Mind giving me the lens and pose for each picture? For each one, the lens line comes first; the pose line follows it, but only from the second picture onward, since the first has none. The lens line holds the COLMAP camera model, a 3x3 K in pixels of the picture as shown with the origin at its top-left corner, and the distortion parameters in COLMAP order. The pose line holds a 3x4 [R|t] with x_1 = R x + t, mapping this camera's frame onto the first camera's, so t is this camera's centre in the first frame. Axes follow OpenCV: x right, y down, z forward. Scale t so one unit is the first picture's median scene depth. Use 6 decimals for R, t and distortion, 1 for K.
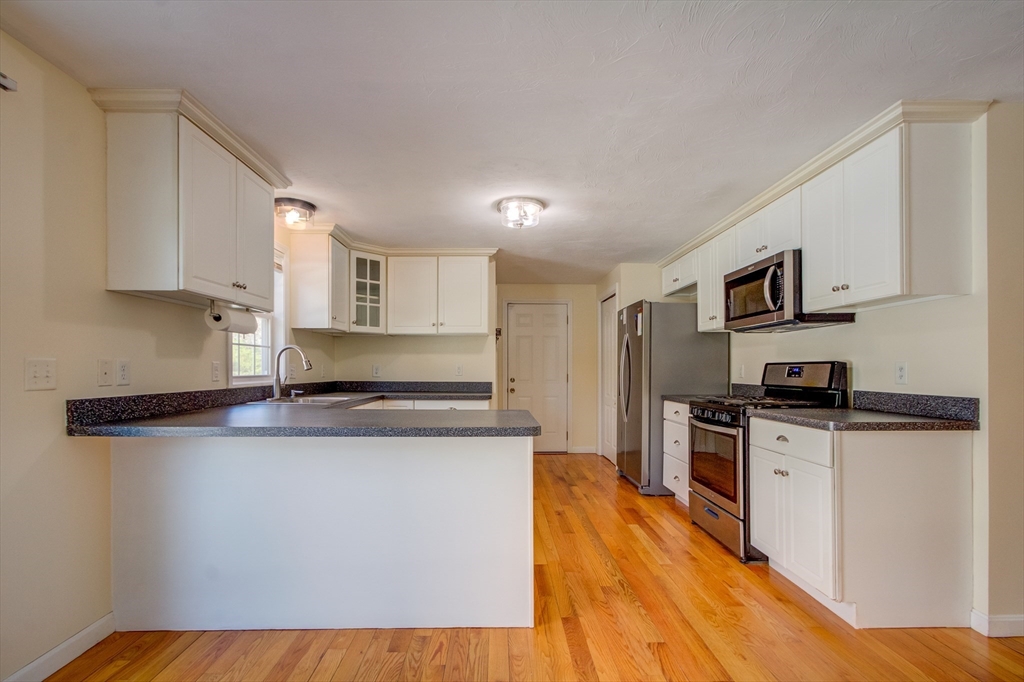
lens RADIAL K [[473.6, 0, 502.9], [0, 473.6, 367.2], [0, 0, 1]] dist [0.001206, 0.000923]
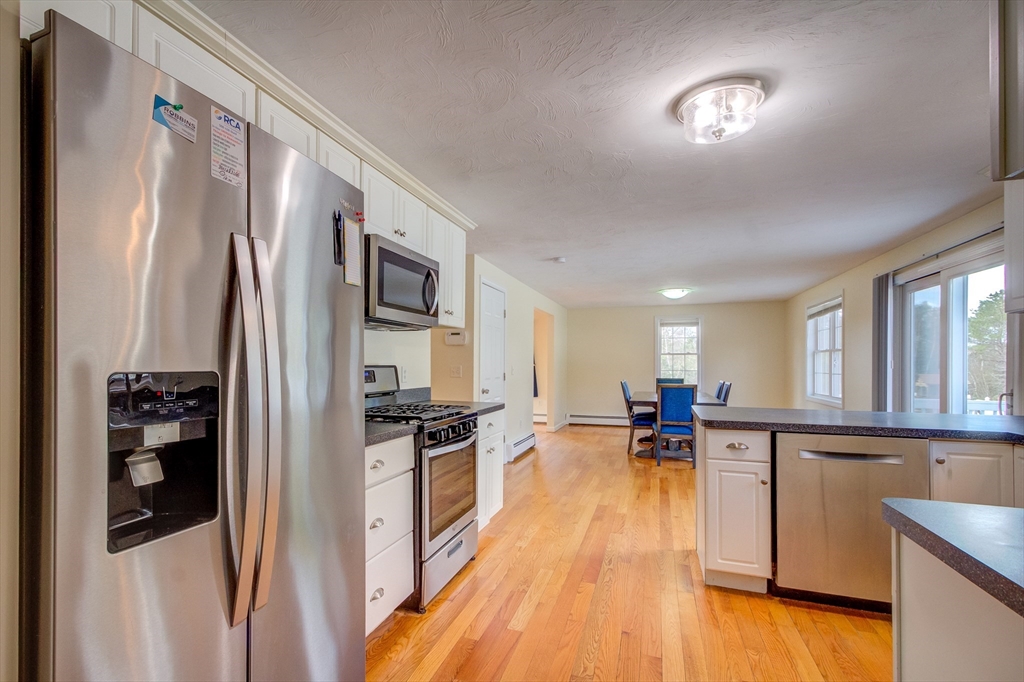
lens RADIAL K [[490.9, 0, 462.0], [0, 490.9, 361.9], [0, 0, 1]] dist [0.001238, 0.000517]
pose [[-0.925780, -0.001739, 0.378059, 0.097214], [-0.005327, 0.999950, -0.008447, -0.009133], [-0.378025, -0.009834, -0.925743, 1.623537]]
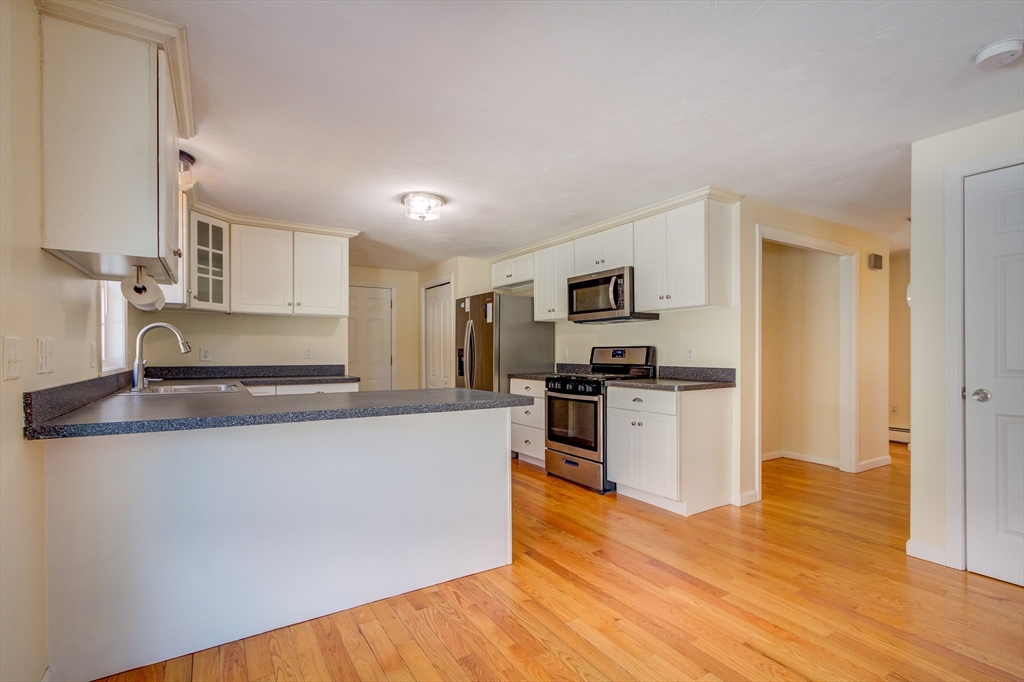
lens RADIAL K [[477.6, 0, 503.7], [0, 477.6, 354.7], [0, 0, 1]] dist [-0.000055, 0.000270]
pose [[0.859851, -0.004357, 0.510526, -0.347544], [-0.000406, 0.999957, 0.009218, 0.000711], [-0.510544, -0.008133, 0.859813, -0.024256]]
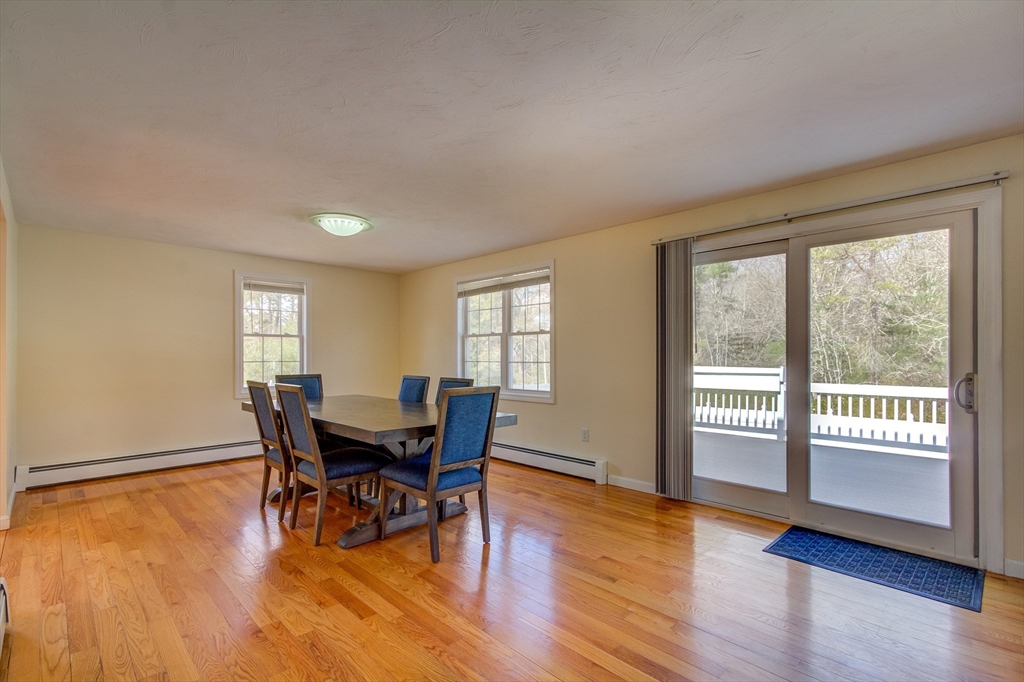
lens RADIAL K [[469.7, 0, 497.9], [0, 469.7, 345.2], [0, 0, 1]] dist [0.012633, 0.000244]
pose [[-0.727008, -0.014100, -0.686485, 0.559140], [0.004413, 0.999673, -0.025207, -0.002402], [0.686615, -0.021355, -0.726707, 0.452975]]
